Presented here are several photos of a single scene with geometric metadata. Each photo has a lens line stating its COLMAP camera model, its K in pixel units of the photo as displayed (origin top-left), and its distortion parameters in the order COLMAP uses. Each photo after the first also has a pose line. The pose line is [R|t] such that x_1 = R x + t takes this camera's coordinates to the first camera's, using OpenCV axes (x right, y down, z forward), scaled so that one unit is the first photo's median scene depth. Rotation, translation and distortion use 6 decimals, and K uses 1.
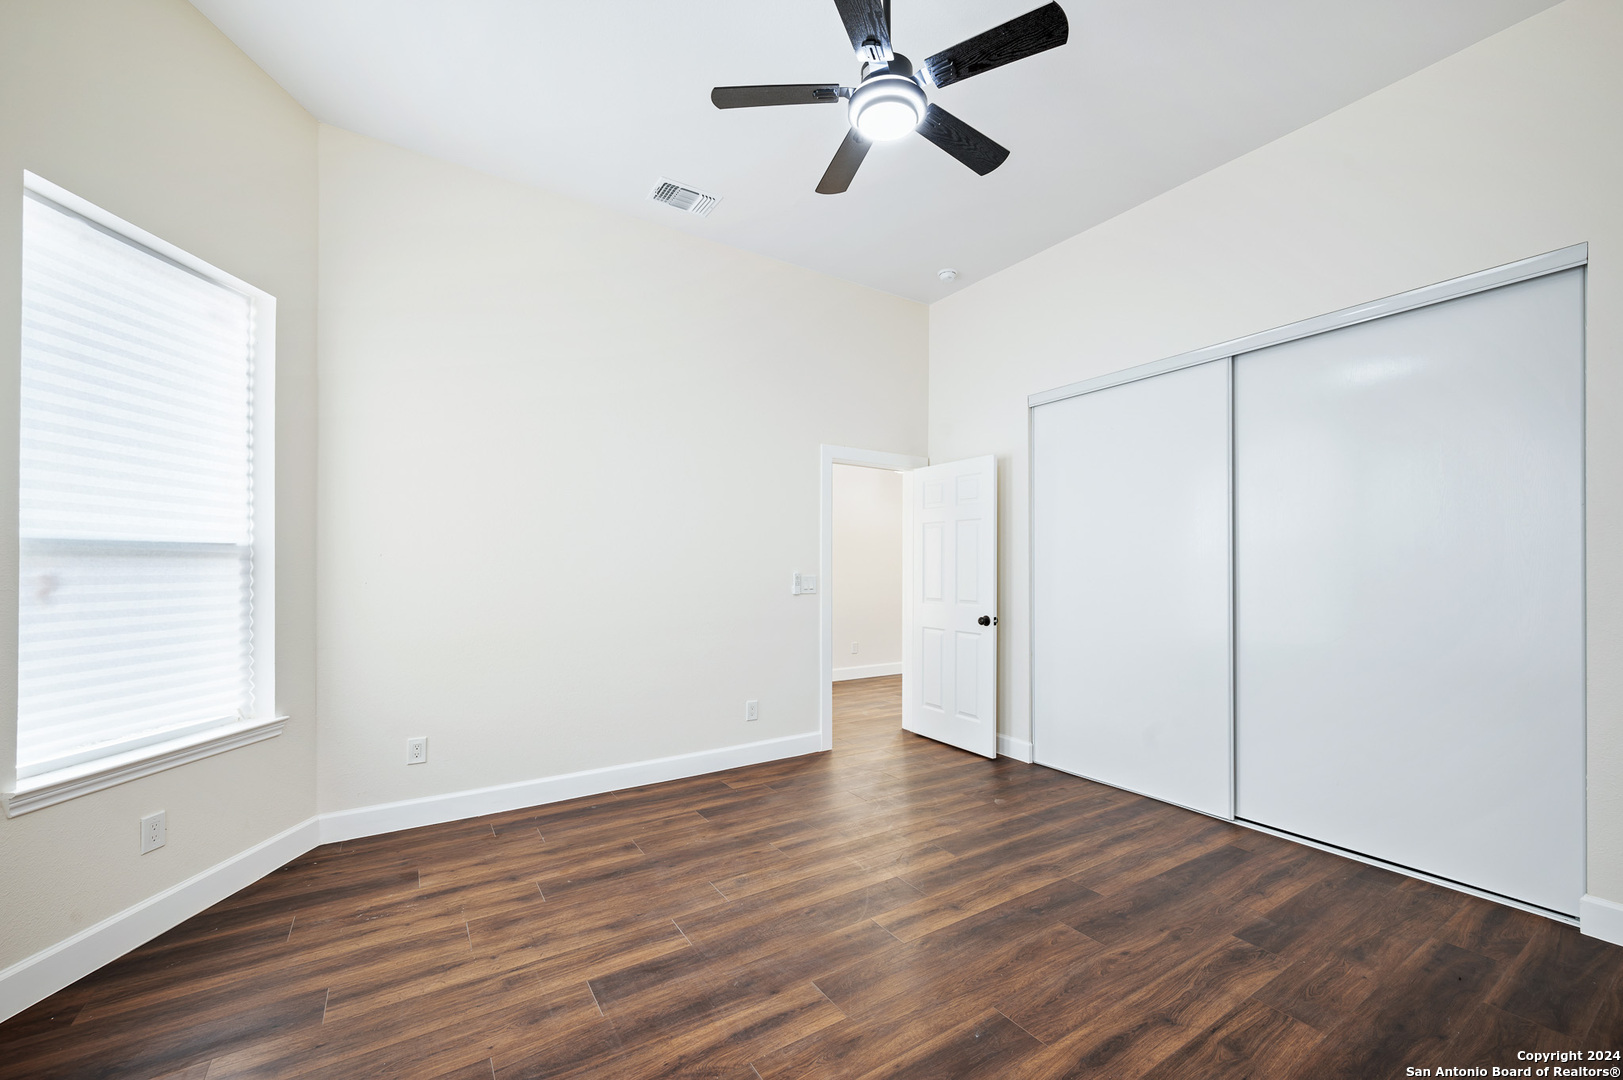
lens RADIAL K [[647.1, 0, 813.6], [0, 647.1, 570.6], [0, 0, 1]] dist [-0.000171, -0.000008]
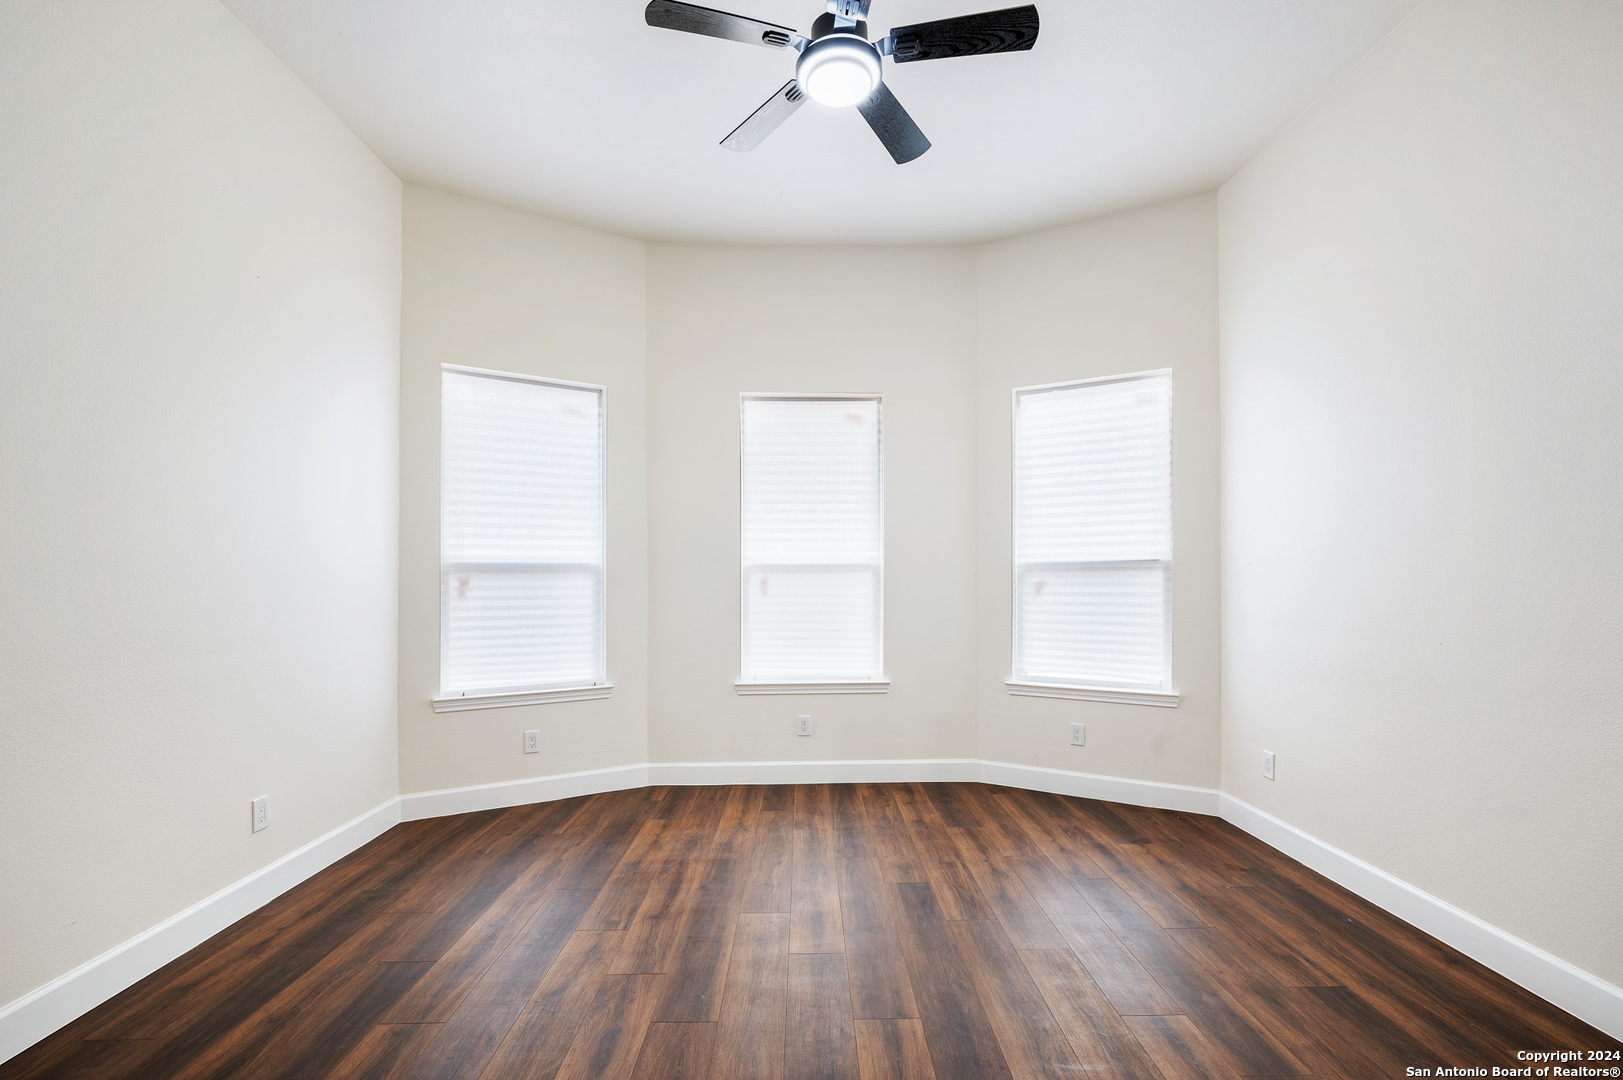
lens RADIAL K [[721.4, 0, 816.4], [0, 721.4, 578.9], [0, 0, 1]] dist [-0.000786, -0.000054]
pose [[-0.522324, -0.004206, -0.852736, 0.879861], [0.001422, 0.999982, -0.005803, 0.009322], [0.852746, -0.004244, -0.522309, 1.322180]]
